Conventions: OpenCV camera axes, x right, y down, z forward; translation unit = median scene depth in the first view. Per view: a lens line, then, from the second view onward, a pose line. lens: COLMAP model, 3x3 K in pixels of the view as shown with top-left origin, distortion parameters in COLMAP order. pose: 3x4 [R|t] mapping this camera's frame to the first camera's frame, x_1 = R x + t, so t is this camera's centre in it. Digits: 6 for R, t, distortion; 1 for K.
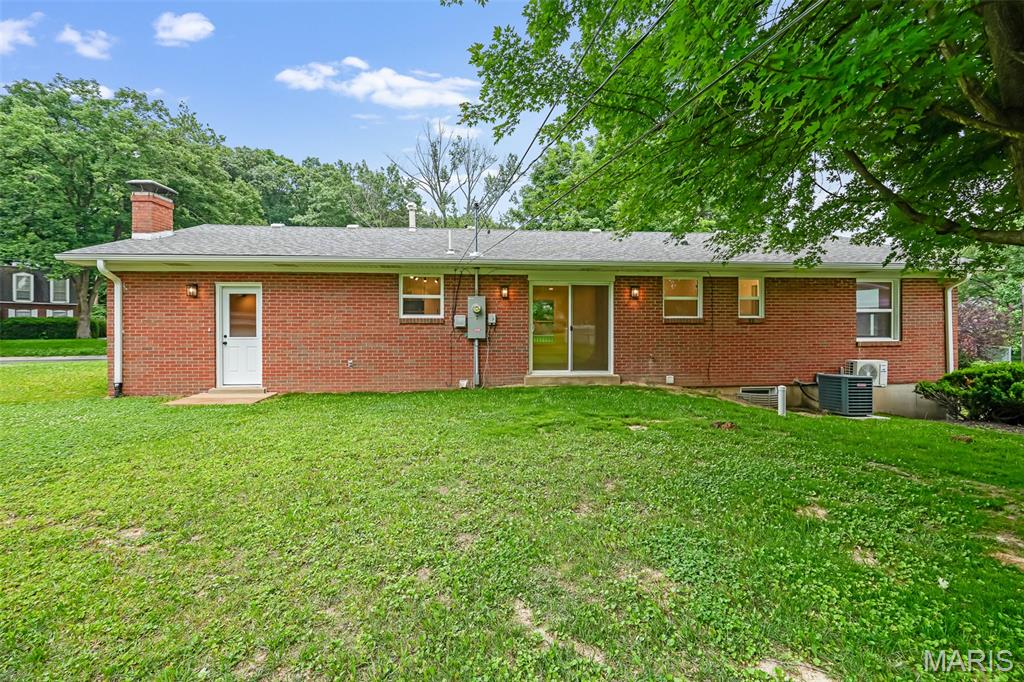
lens RADIAL K [[462.1, 0, 511.3], [0, 462.1, 329.7], [0, 0, 1]] dist [-0.013231, 0.005971]
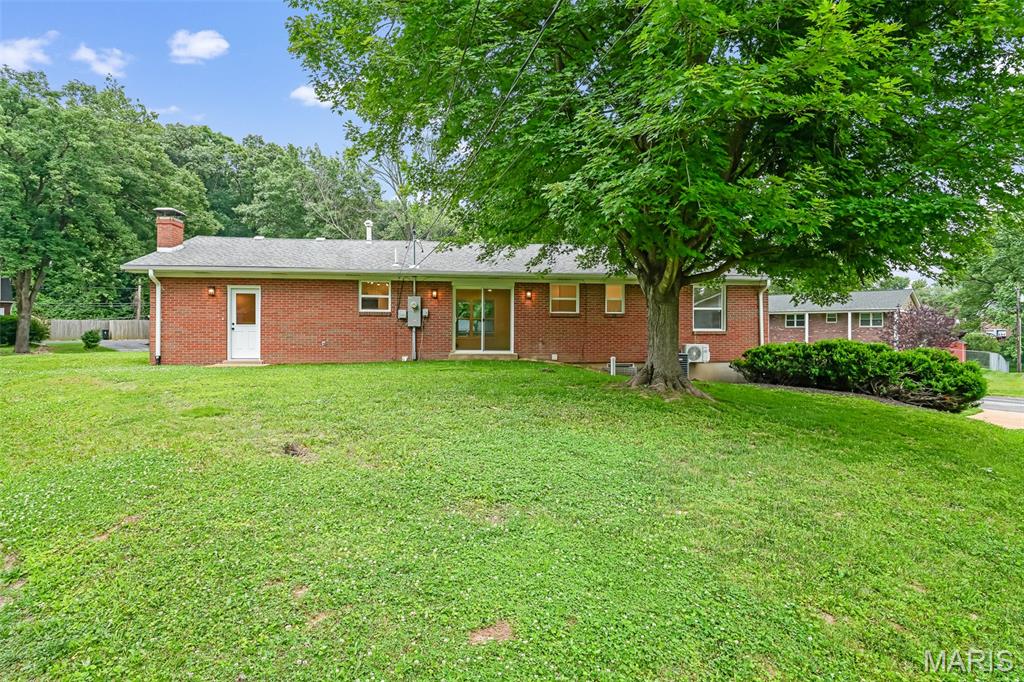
lens RADIAL K [[577.8, 0, 512.0], [0, 577.8, 341.0], [0, 0, 1]] dist [0.000108, 0.000247]
pose [[0.999598, 0.004410, 0.028000, 0.167374], [-0.004536, 0.999980, 0.004426, 0.052172], [-0.027980, -0.004551, 0.999598, -0.741038]]
